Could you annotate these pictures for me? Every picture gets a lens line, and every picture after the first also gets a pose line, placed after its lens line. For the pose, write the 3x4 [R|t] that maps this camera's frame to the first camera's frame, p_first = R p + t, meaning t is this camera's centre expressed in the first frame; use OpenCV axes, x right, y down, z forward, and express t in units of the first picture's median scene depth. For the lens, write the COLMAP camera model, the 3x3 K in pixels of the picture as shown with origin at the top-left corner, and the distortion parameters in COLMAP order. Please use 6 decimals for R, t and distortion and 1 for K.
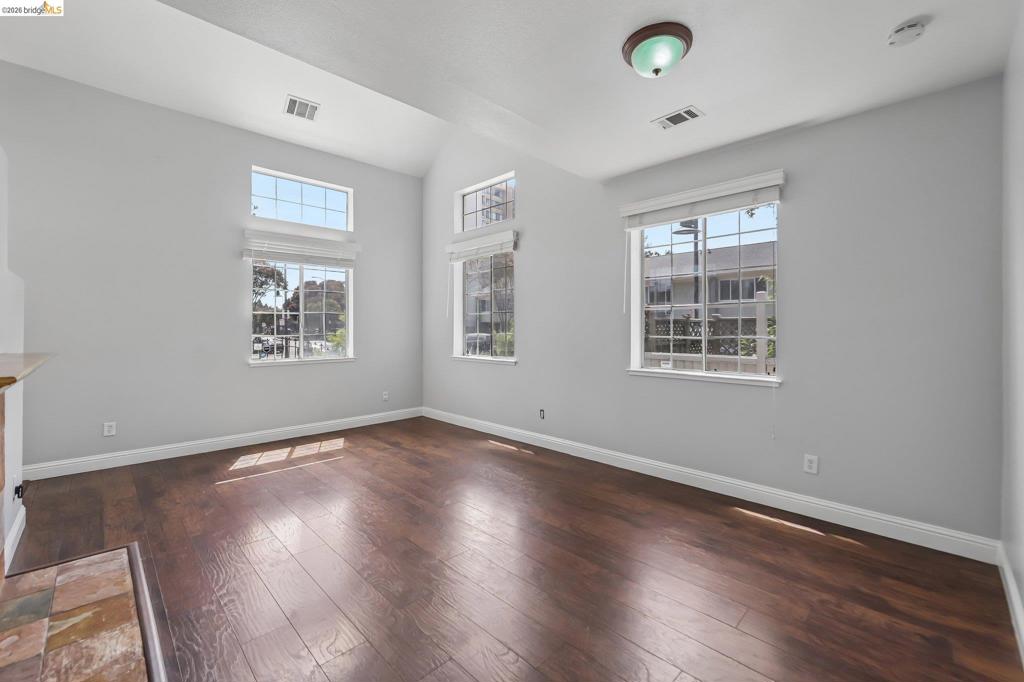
lens RADIAL K [[422.5, 0, 515.2], [0, 422.5, 334.8], [0, 0, 1]] dist [-0.002374, 0.000462]
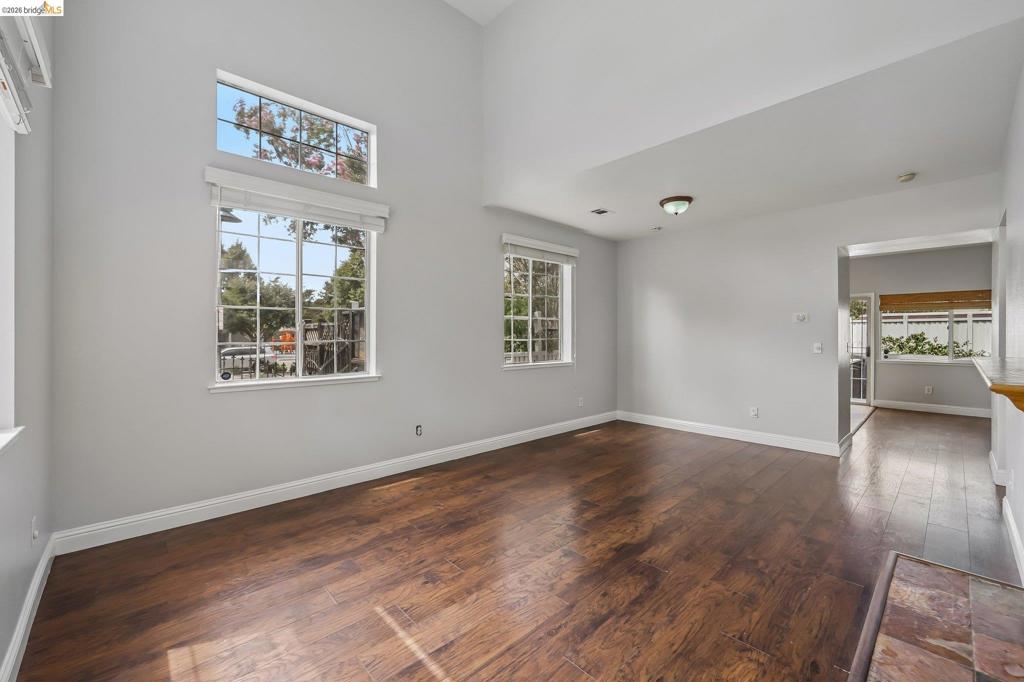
lens RADIAL K [[422.5, 0, 510.4], [0, 422.5, 346.7], [0, 0, 1]] dist [-0.002374, 0.000462]
pose [[0.026255, -0.028766, 0.999241, -1.041730], [0.007270, 0.999565, 0.028584, -0.013891], [-0.999629, 0.006514, 0.026453, 1.014392]]
